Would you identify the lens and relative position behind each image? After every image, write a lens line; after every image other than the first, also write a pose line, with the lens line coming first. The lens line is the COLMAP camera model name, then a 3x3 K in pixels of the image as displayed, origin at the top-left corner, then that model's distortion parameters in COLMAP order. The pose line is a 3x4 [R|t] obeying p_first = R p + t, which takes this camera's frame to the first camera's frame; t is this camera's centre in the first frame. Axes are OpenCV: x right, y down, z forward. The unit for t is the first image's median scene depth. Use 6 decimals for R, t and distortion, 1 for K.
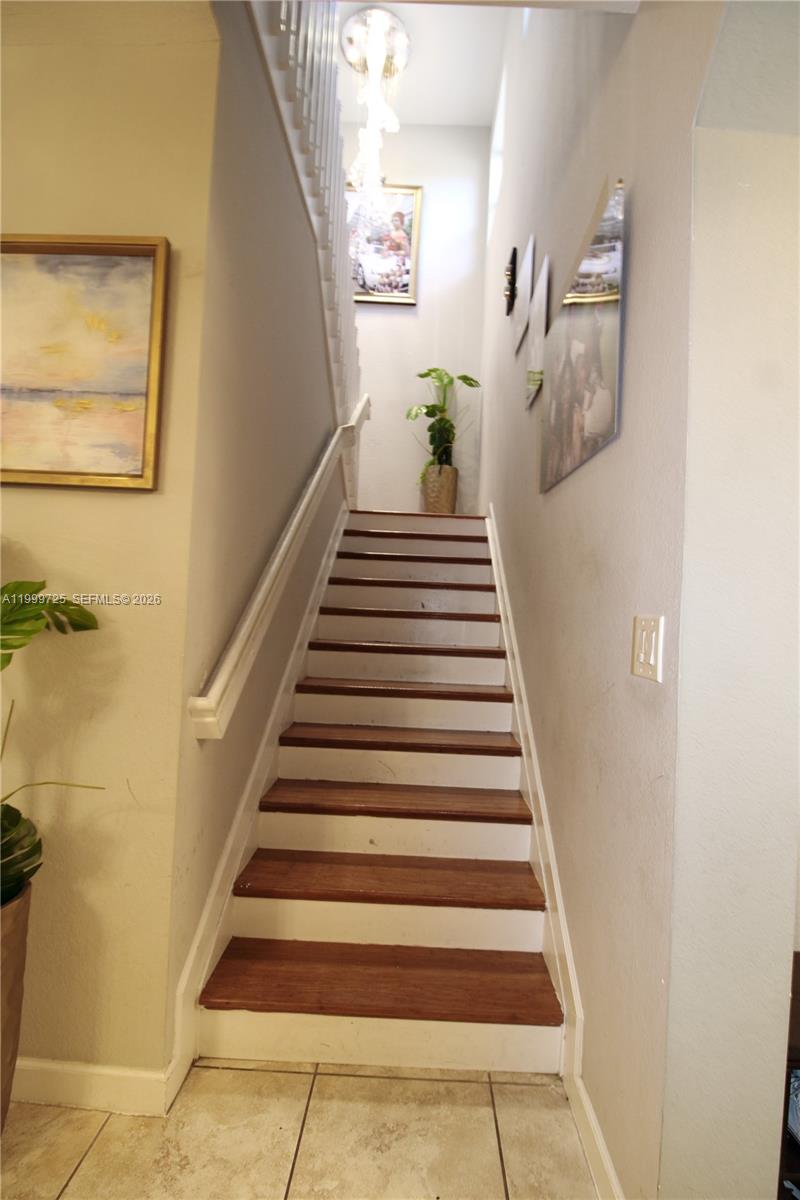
lens RADIAL K [[553.4, 0, 400.0], [0, 553.4, 600.0], [0, 0, 1]] dist [0.000958, -0.014056]
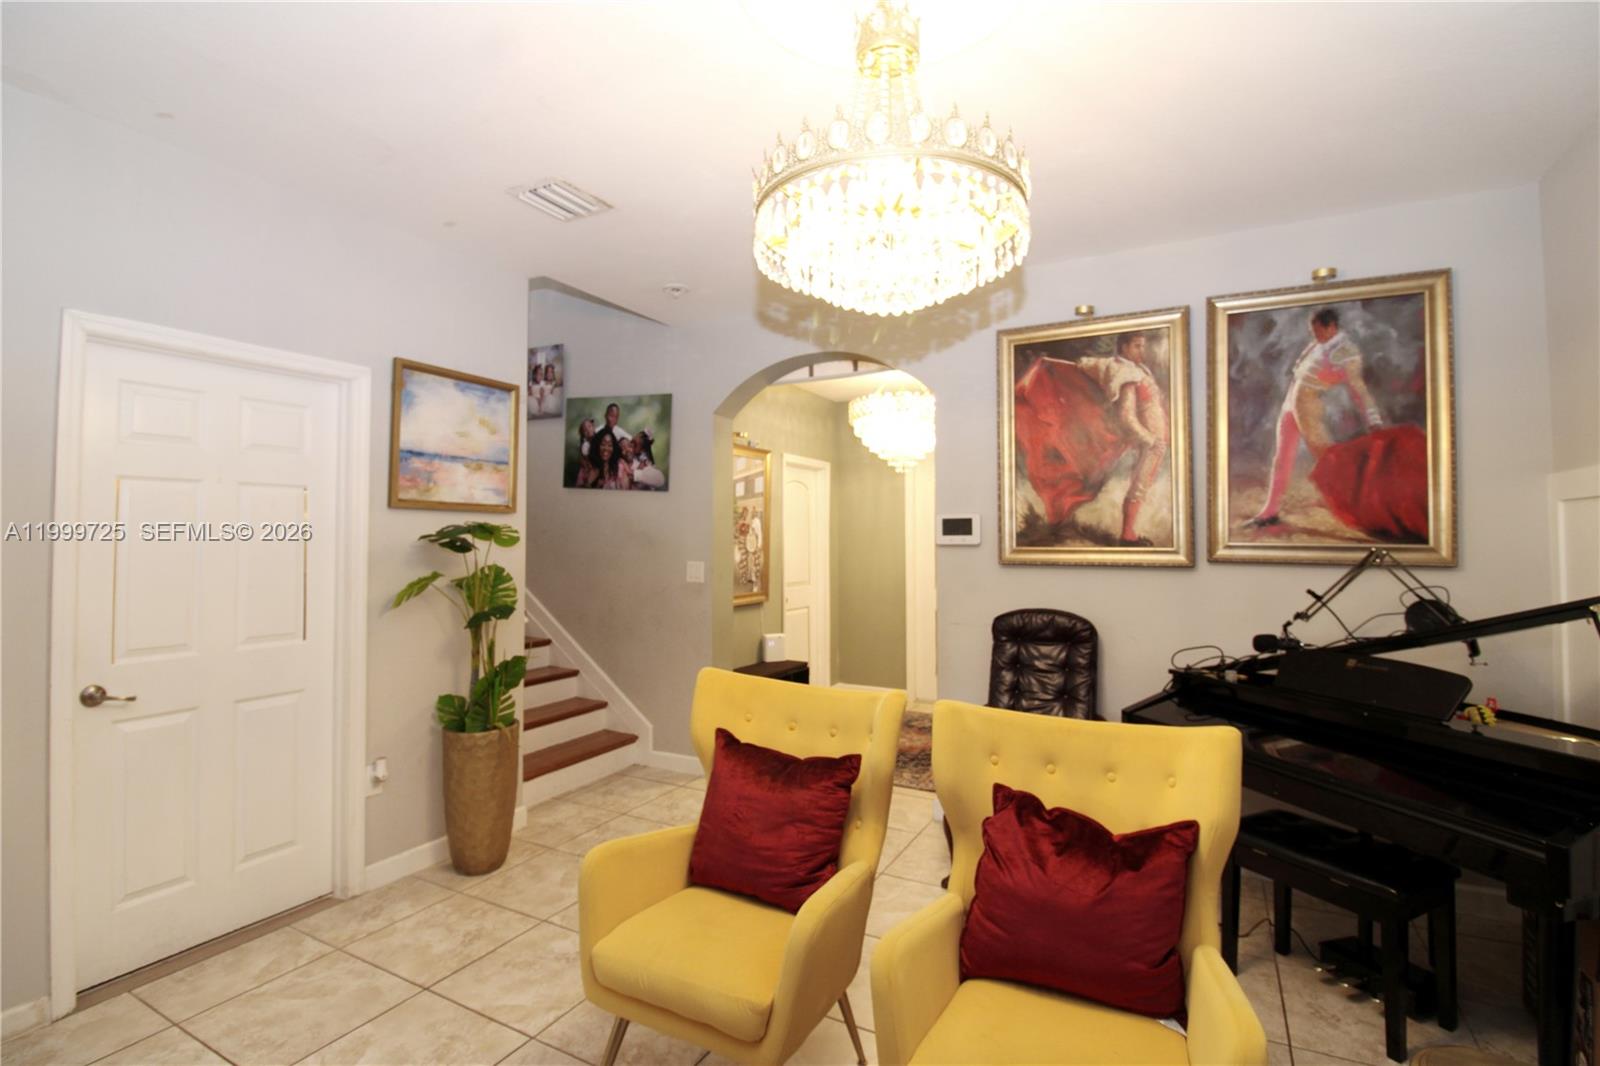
lens RADIAL K [[737.9, 0, 809.8], [0, 737.9, 509.4], [0, 0, 1]] dist [0.000958, -0.014056]
pose [[0.437606, -0.010687, 0.899103, -2.312618], [0.009971, 0.999926, 0.007032, -0.216706], [-0.899111, 0.005888, 0.437680, -1.078213]]
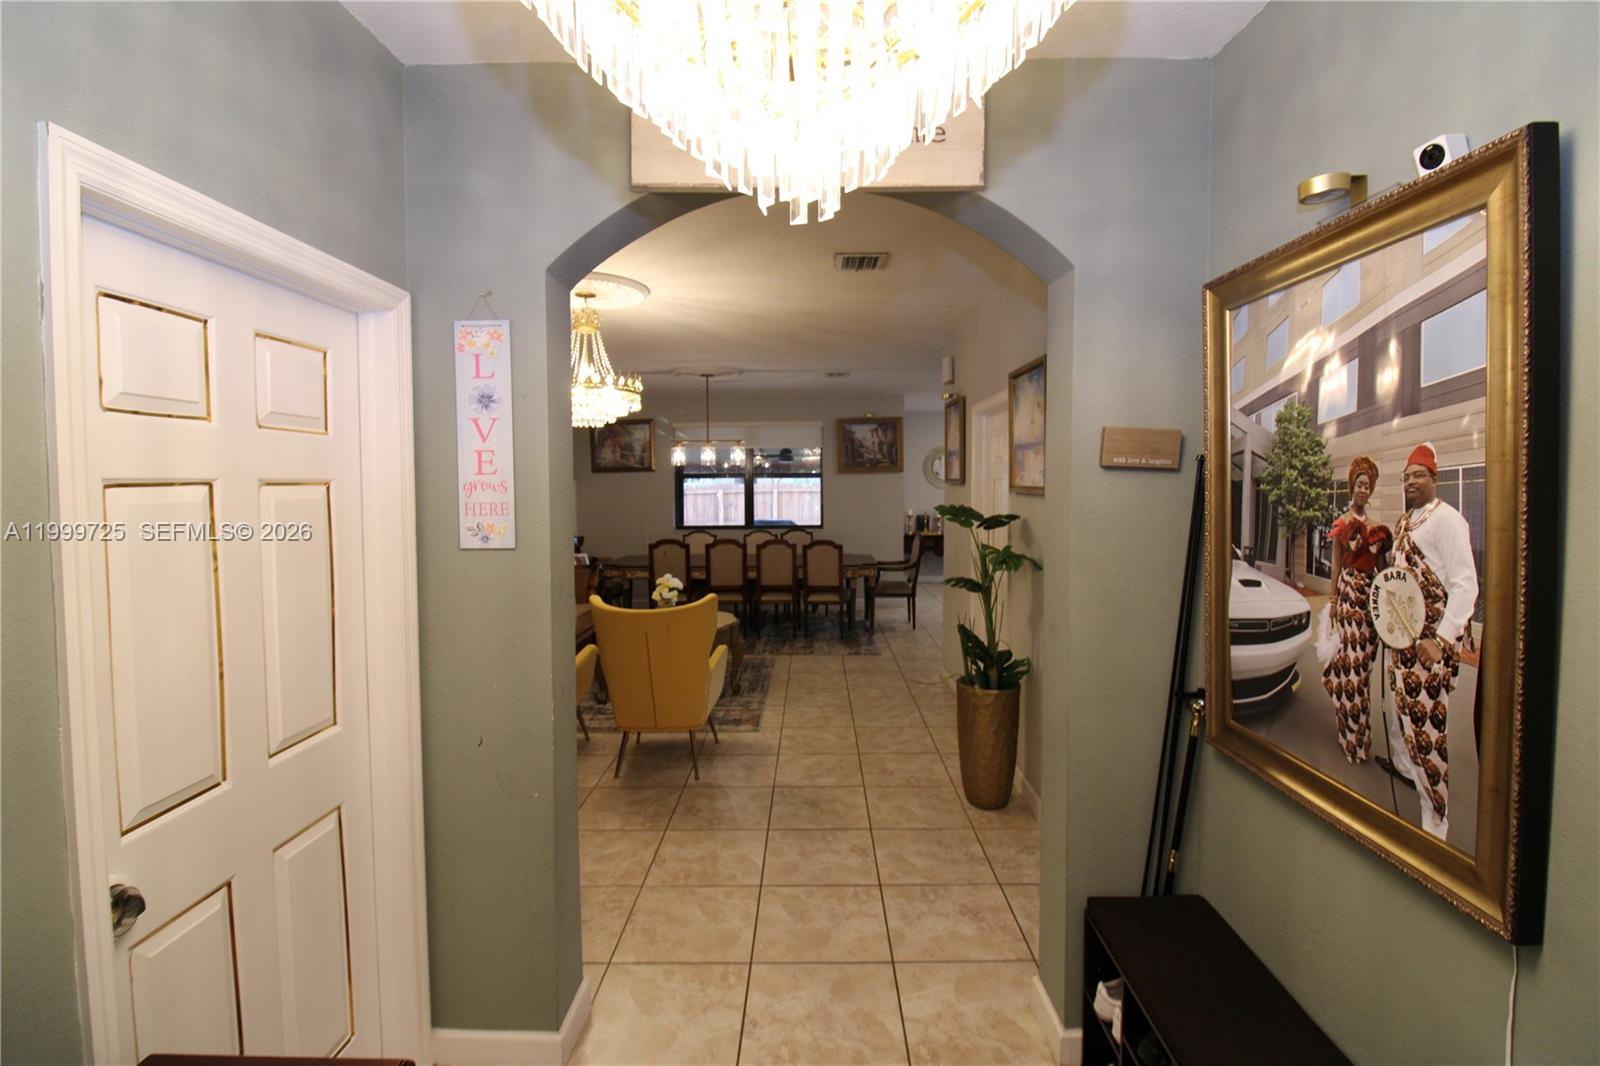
lens RADIAL K [[737.9, 0, 809.8], [0, 737.9, 509.4], [0, 0, 1]] dist [0.000958, -0.014056]
pose [[0.028021, -0.009695, -0.999560, 2.018515], [0.016629, 0.999819, -0.009232, -0.141500], [0.999469, -0.016363, 0.028177, 0.178990]]
